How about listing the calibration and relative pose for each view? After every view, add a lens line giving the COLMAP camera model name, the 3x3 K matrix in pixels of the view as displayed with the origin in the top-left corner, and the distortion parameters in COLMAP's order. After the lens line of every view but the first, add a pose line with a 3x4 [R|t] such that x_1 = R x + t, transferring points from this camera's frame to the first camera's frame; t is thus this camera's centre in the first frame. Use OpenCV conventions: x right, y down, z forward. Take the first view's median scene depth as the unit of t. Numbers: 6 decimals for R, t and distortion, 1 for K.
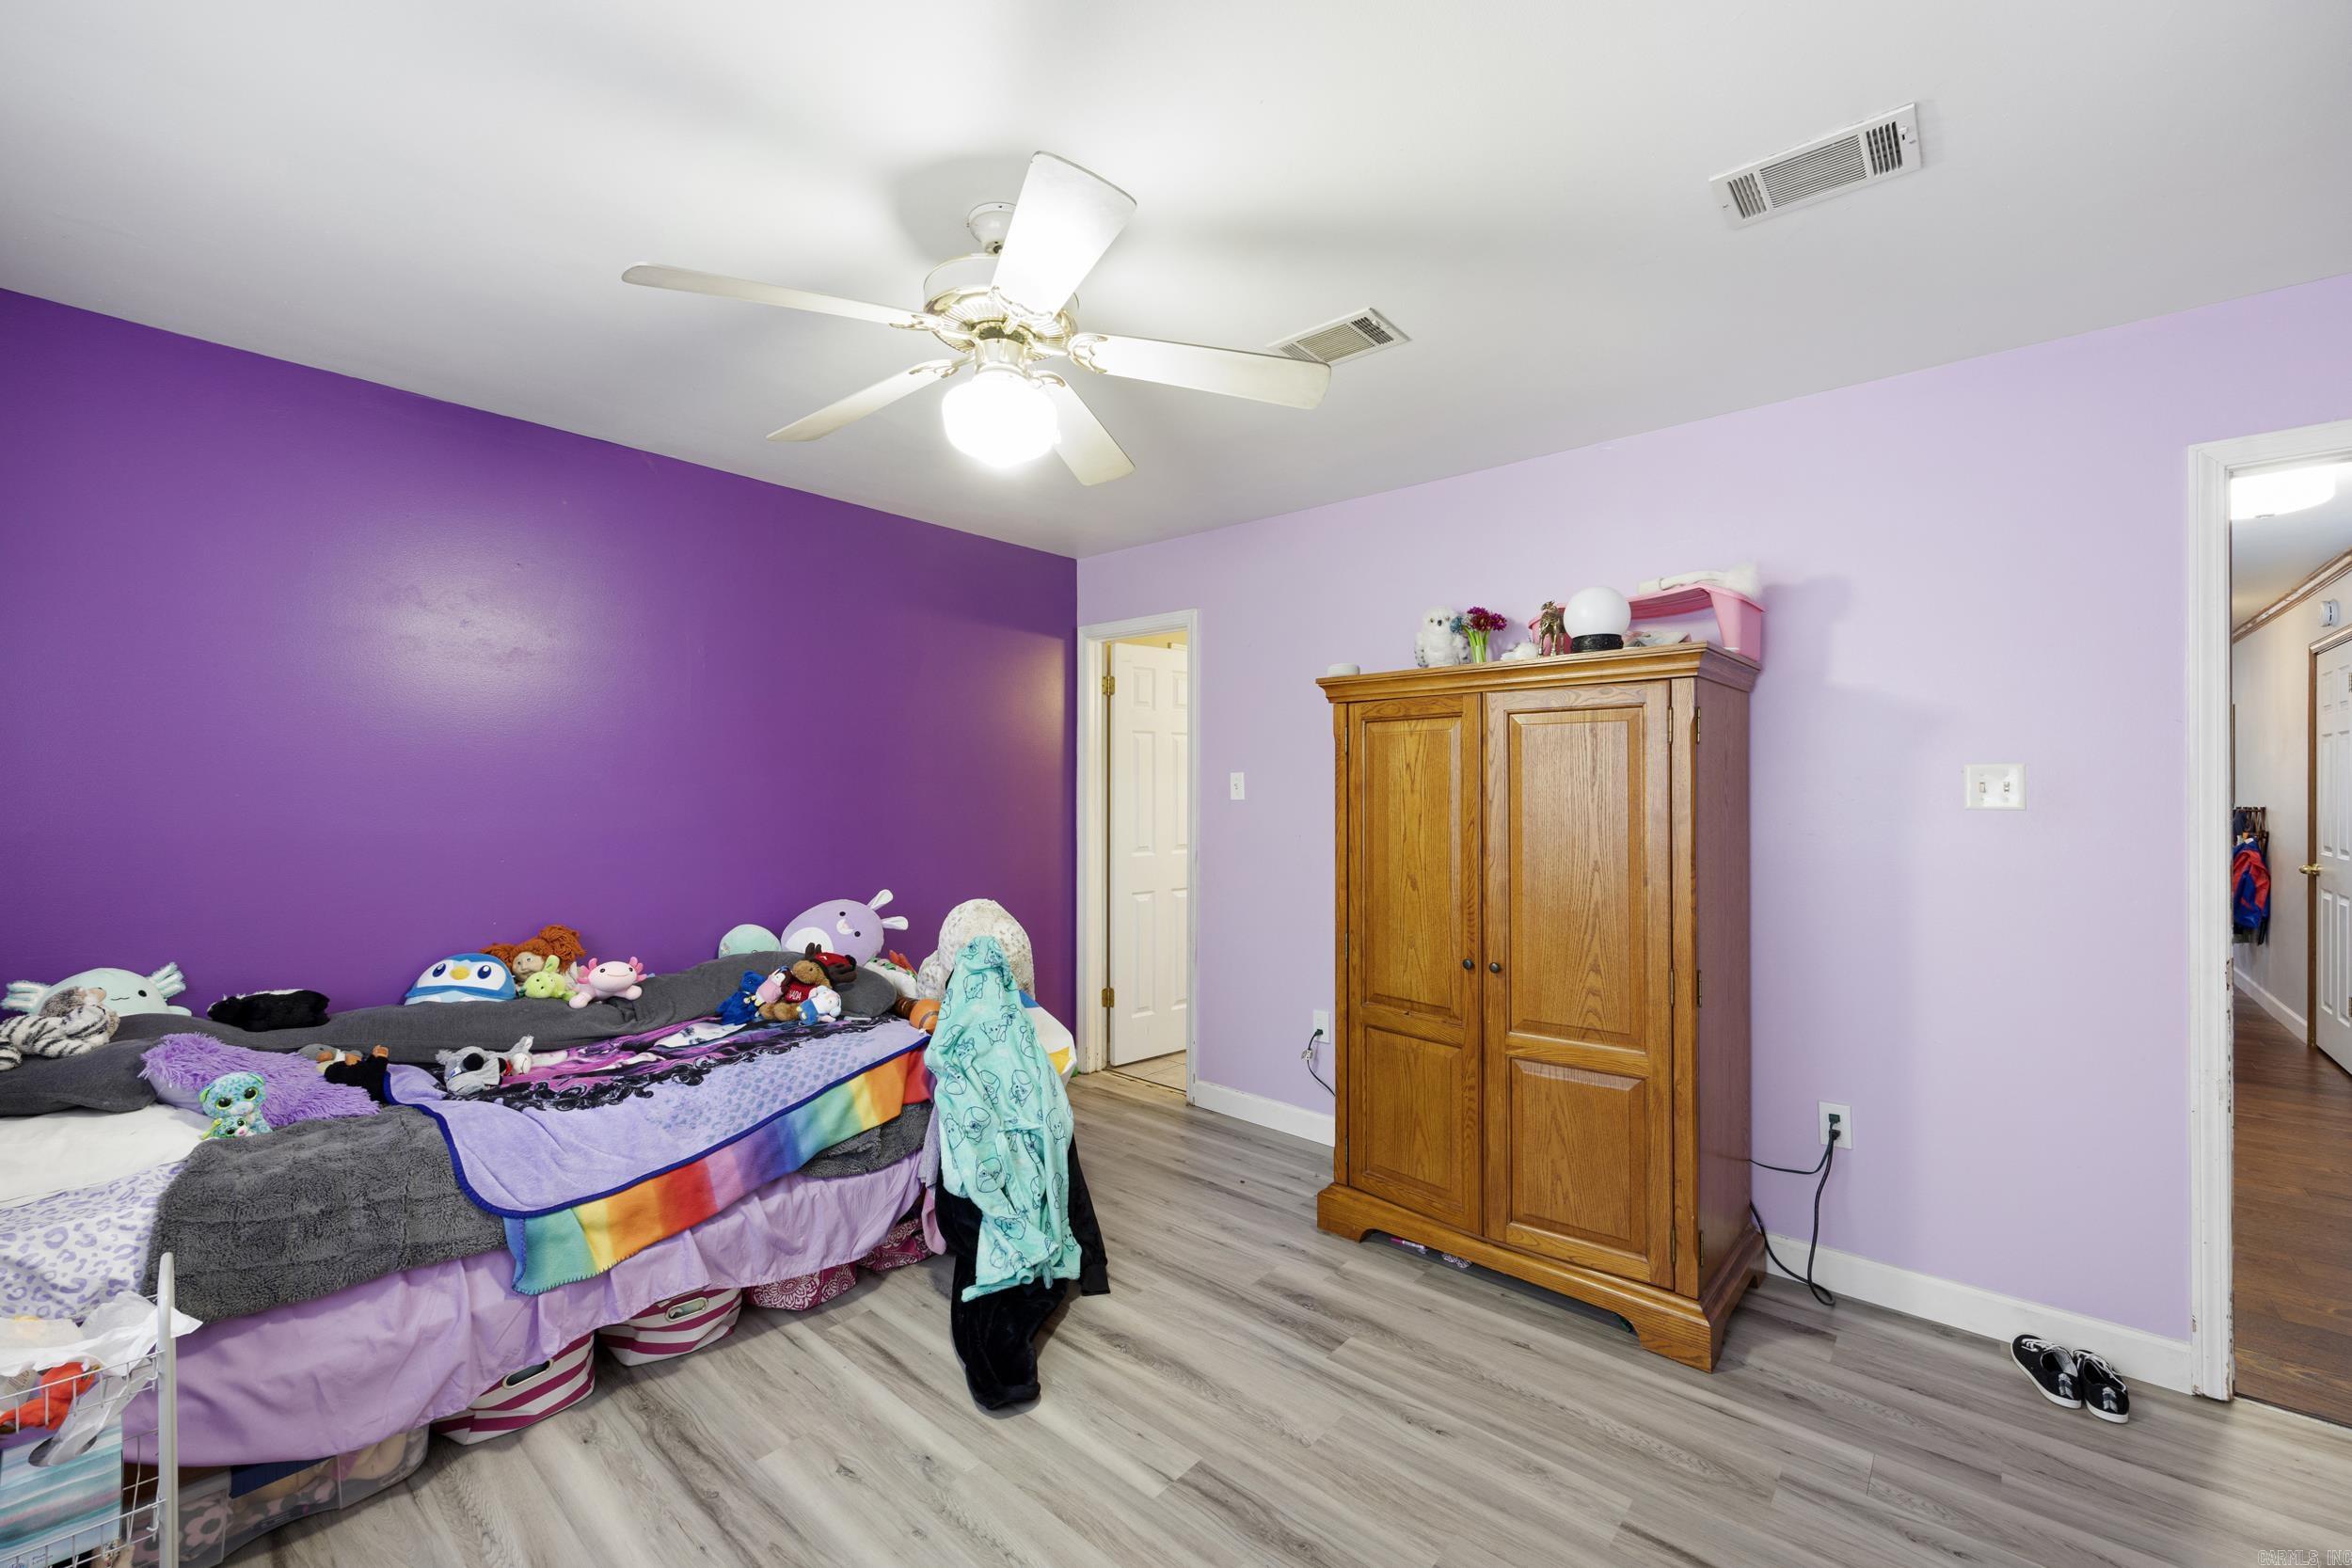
lens RADIAL K [[953.0, 0, 1172.4], [0, 953.0, 787.0], [0, 0, 1]] dist [0.001095, -0.000213]
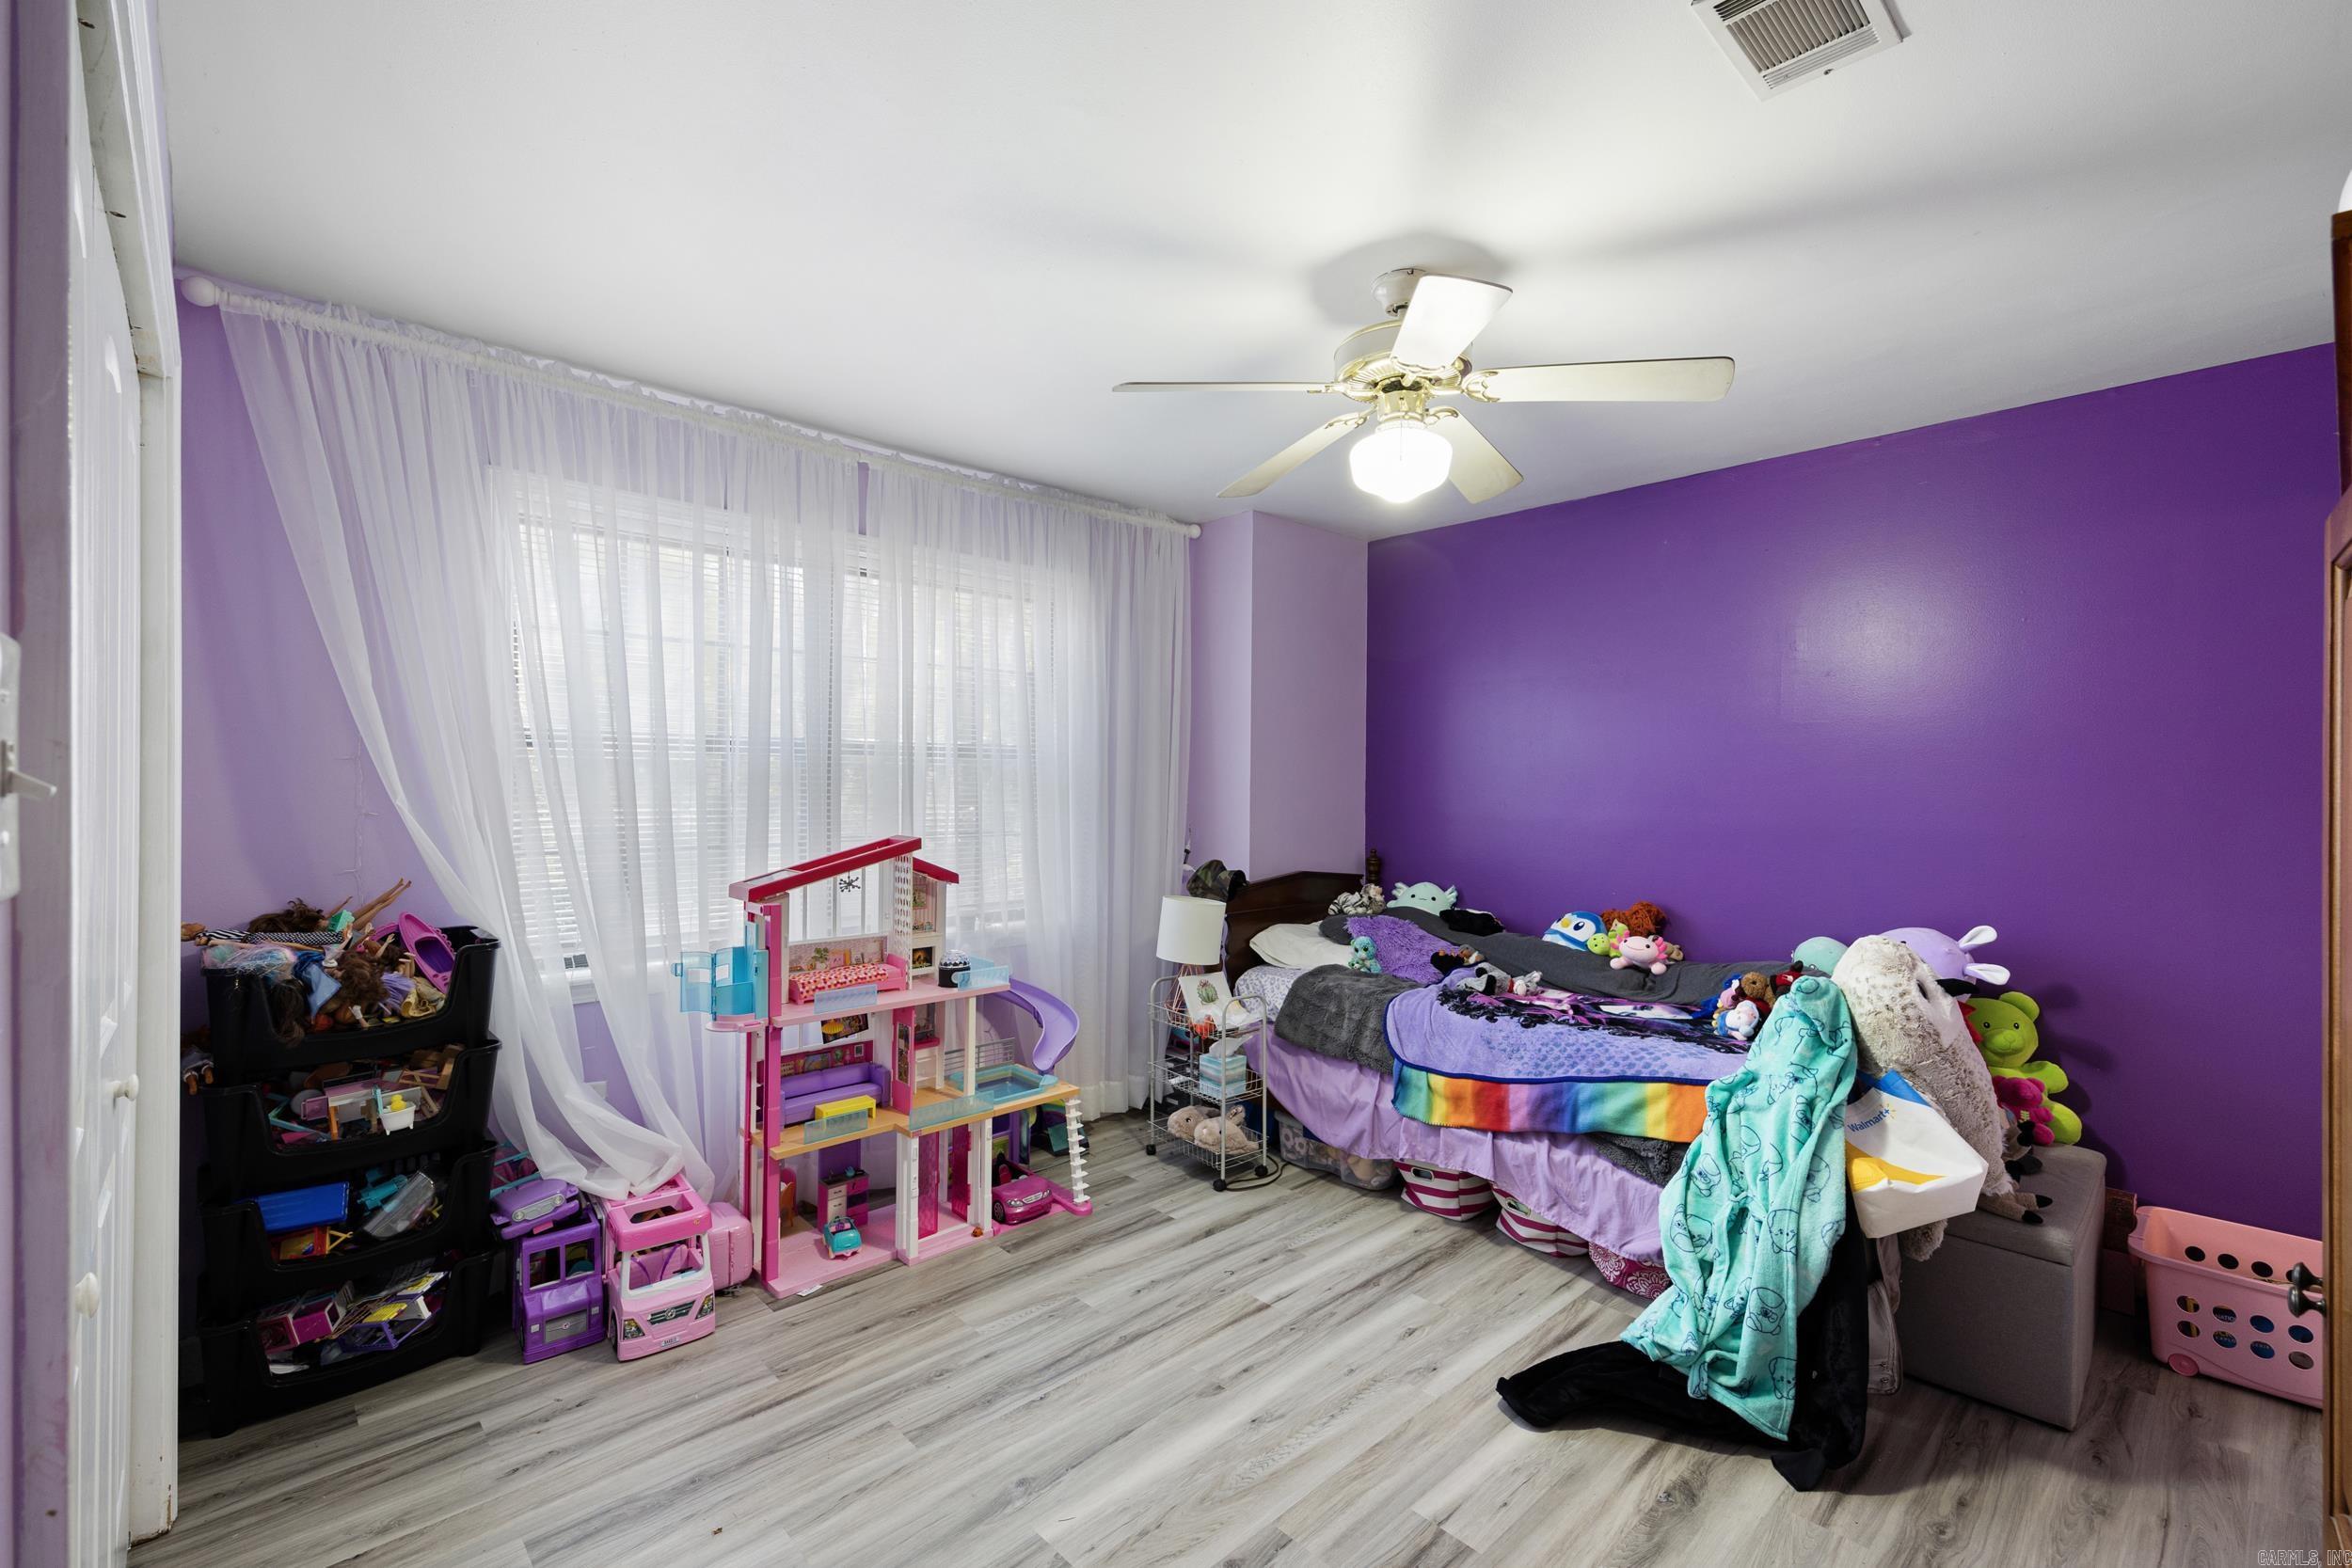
lens RADIAL K [[1018.6, 0, 1185.4], [0, 1018.6, 785.4], [0, 0, 1]] dist [0.023943, -0.000285]
pose [[-0.116350, -0.000833, -0.993208, 0.868814], [-0.003914, 0.999992, -0.000380, 0.002949], [0.993201, 0.003843, -0.116353, 0.727993]]
